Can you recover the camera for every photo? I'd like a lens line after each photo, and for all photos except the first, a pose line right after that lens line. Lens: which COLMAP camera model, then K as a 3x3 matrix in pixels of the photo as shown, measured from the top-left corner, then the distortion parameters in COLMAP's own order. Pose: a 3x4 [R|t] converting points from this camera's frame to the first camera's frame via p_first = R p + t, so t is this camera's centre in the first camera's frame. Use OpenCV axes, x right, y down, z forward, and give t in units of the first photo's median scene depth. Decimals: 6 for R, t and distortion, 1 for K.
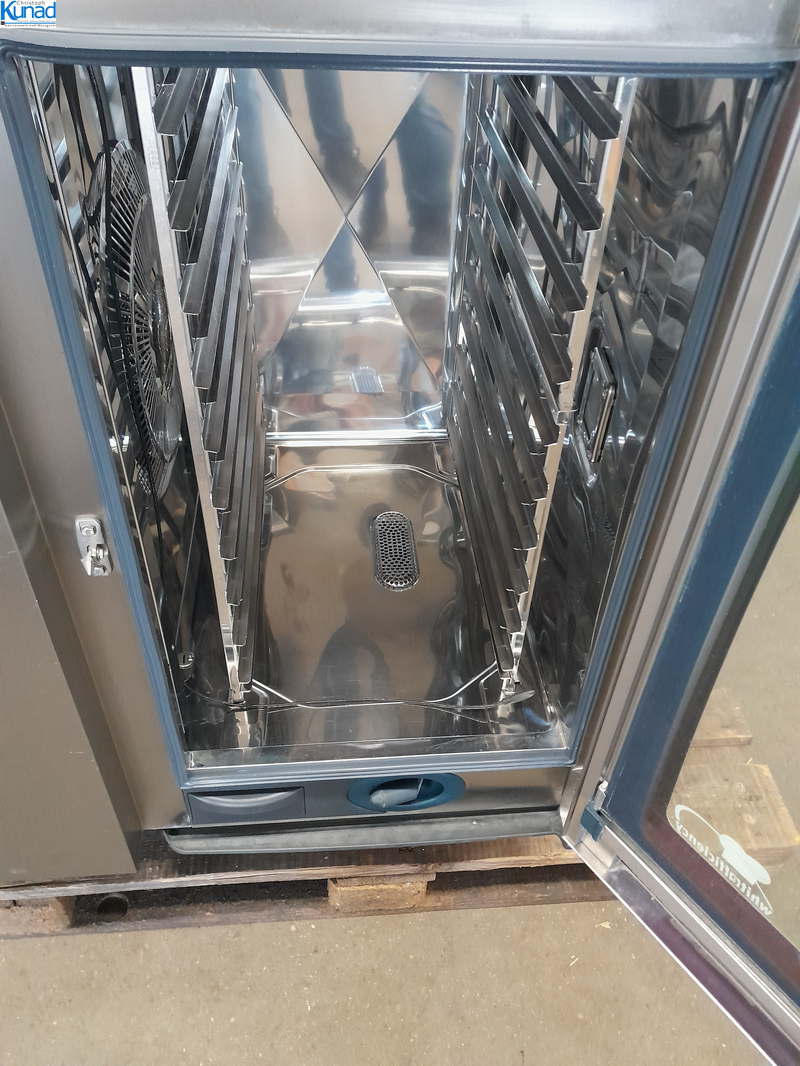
lens RADIAL K [[824.5, 0, 400.0], [0, 824.5, 533.0], [0, 0, 1]] dist [-0.004054, -0.001169]
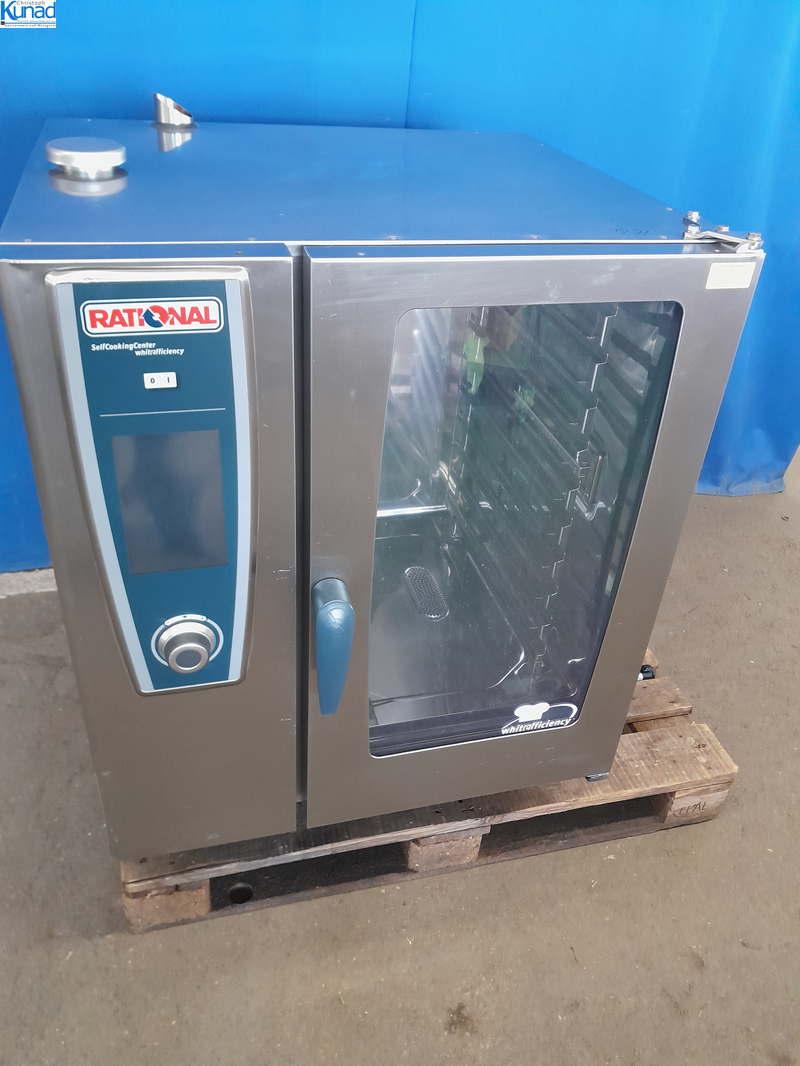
lens RADIAL K [[844.0, 0, 400.0], [0, 844.0, 533.0], [0, 0, 1]] dist [-0.003128, -0.001523]
pose [[0.983704, -0.076540, 0.162693, -0.280916], [0.096834, 0.987954, -0.120705, 0.093167], [-0.151494, 0.134492, 0.979266, -0.371216]]
